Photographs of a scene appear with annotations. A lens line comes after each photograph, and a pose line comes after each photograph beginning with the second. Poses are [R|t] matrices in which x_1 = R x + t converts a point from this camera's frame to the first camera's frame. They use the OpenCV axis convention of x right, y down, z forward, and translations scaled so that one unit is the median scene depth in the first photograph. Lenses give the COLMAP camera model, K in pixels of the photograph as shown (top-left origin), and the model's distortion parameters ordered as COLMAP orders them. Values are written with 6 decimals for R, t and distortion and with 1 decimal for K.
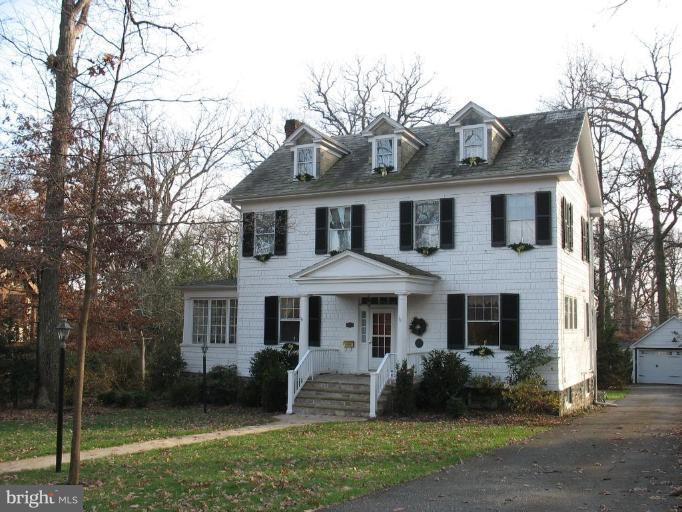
lens RADIAL K [[712.2, 0, 341.0], [0, 712.2, 256.0], [0, 0, 1]] dist [-0.242105, -0.004304]
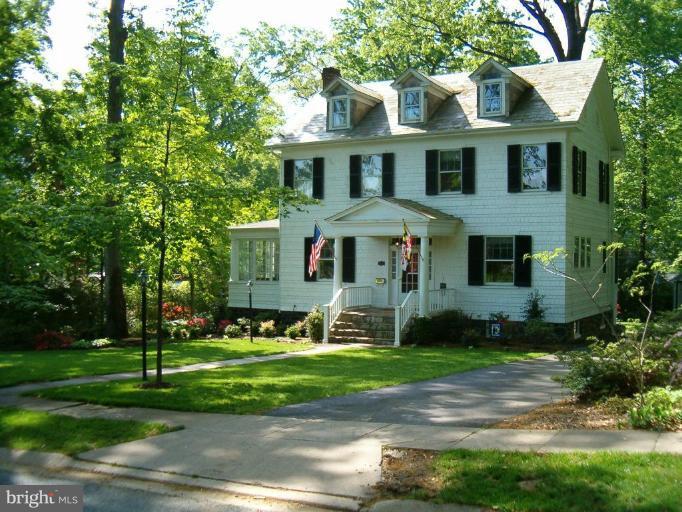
lens RADIAL K [[712.2, 0, 341.0], [0, 712.2, 256.0], [0, 0, 1]] dist [-0.242105, -0.004304]
pose [[0.998195, -0.007502, -0.059582, 0.017043], [0.012888, 0.995809, 0.090545, -0.015960], [0.058654, -0.091150, 0.994108, -0.106415]]
